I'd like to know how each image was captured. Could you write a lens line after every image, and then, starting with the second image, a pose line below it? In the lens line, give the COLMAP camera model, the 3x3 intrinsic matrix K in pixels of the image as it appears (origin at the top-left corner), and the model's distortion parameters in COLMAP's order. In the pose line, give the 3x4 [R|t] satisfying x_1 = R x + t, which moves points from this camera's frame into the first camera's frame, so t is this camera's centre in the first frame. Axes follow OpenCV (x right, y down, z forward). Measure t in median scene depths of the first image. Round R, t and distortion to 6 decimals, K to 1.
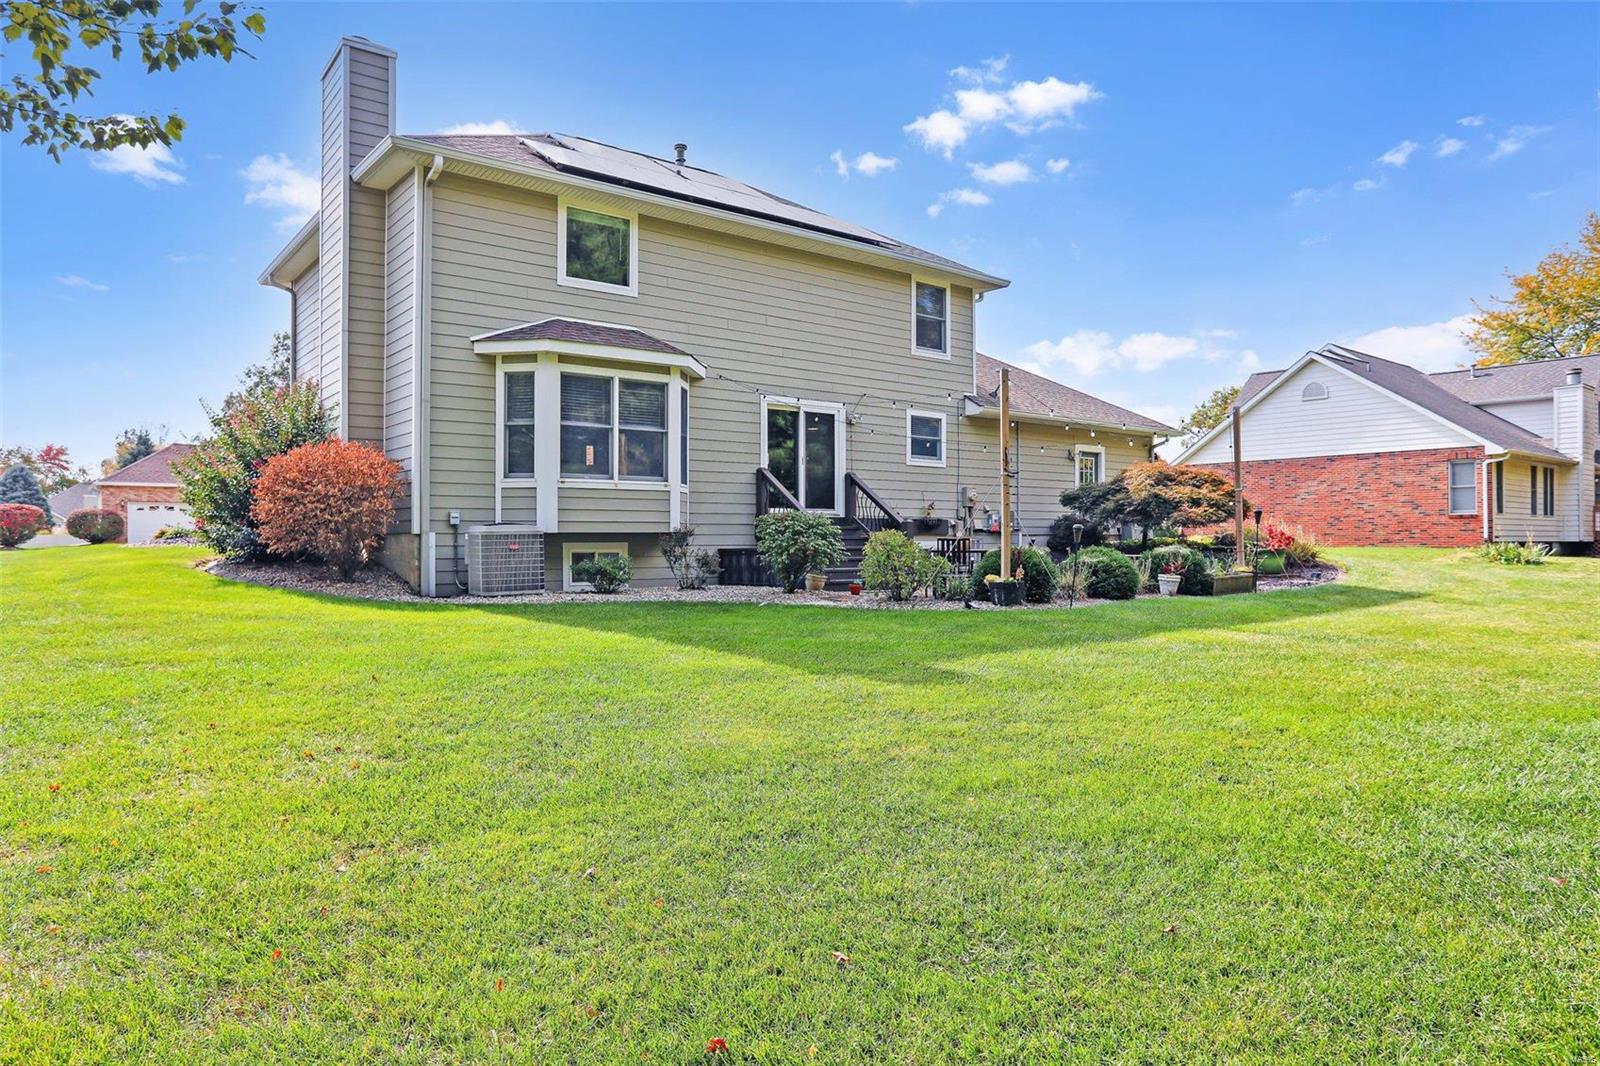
lens RADIAL K [[1036.5, 0, 799.8], [0, 1036.5, 528.2], [0, 0, 1]] dist [-0.001446, -0.000028]
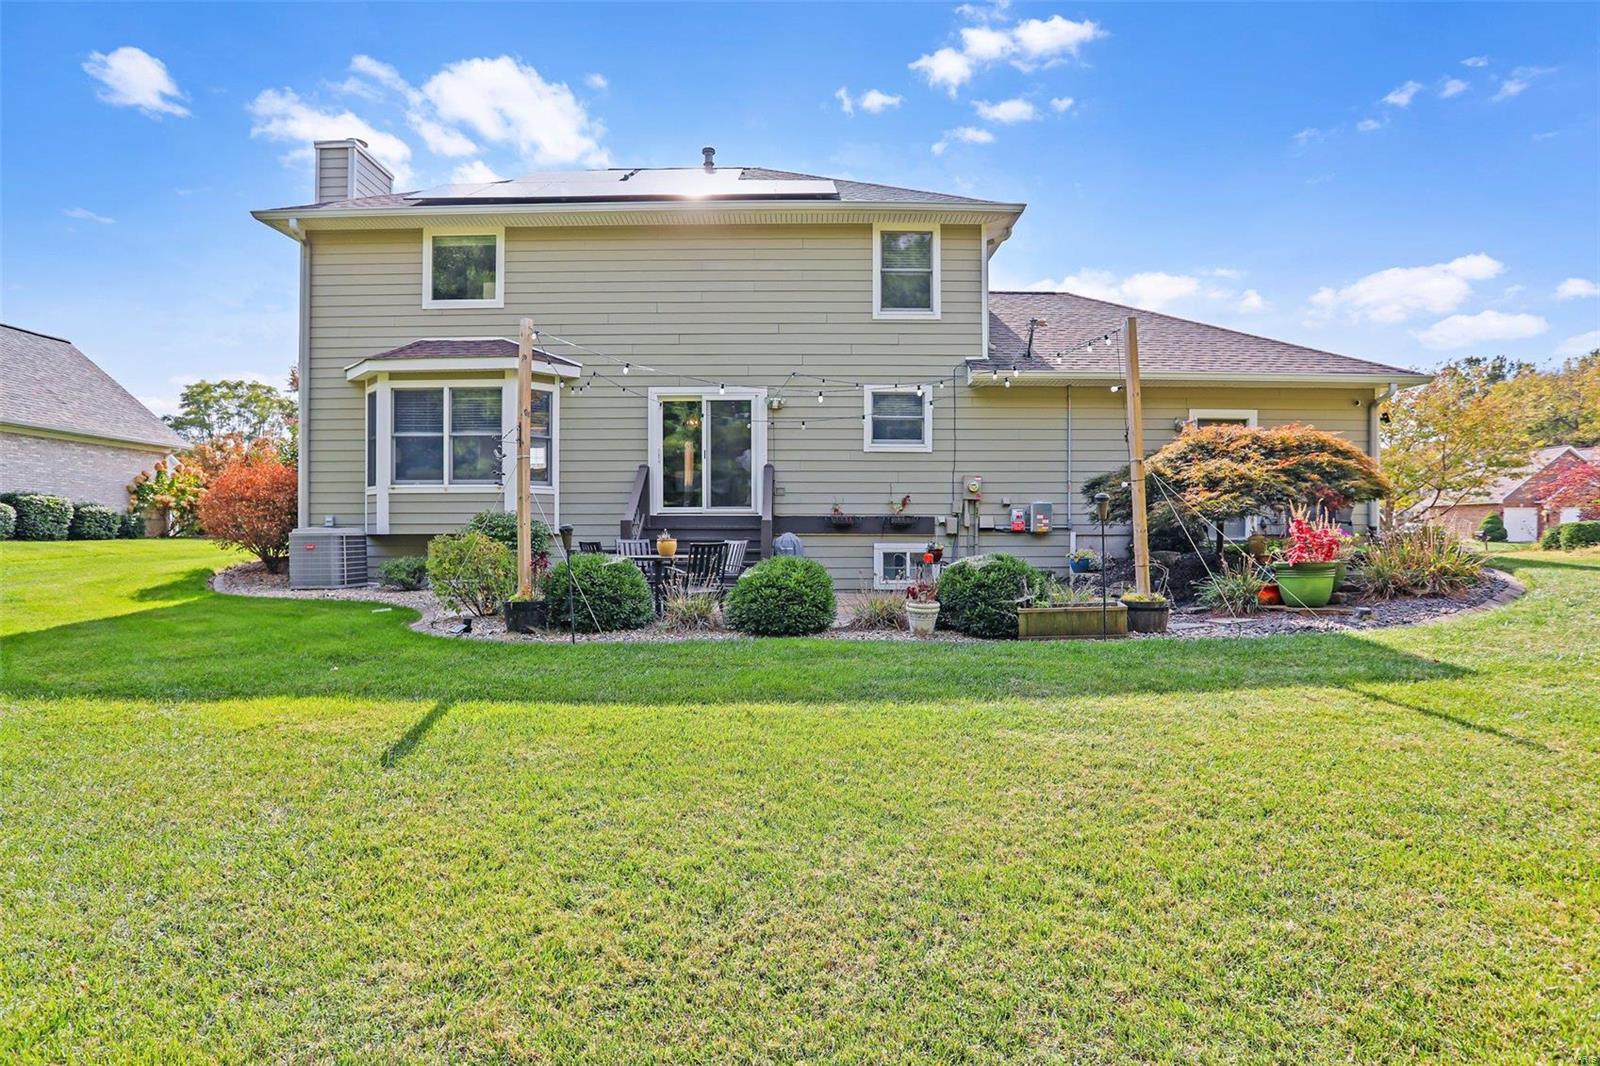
lens RADIAL K [[860.6, 0, 800.3], [0, 860.6, 534.5], [0, 0, 1]] dist [-0.040234, -0.000250]
pose [[0.775211, 0.001680, -0.631700, 0.539797], [0.006293, 0.999926, 0.010383, -0.002098], [0.631671, -0.012024, 0.775143, 0.458017]]
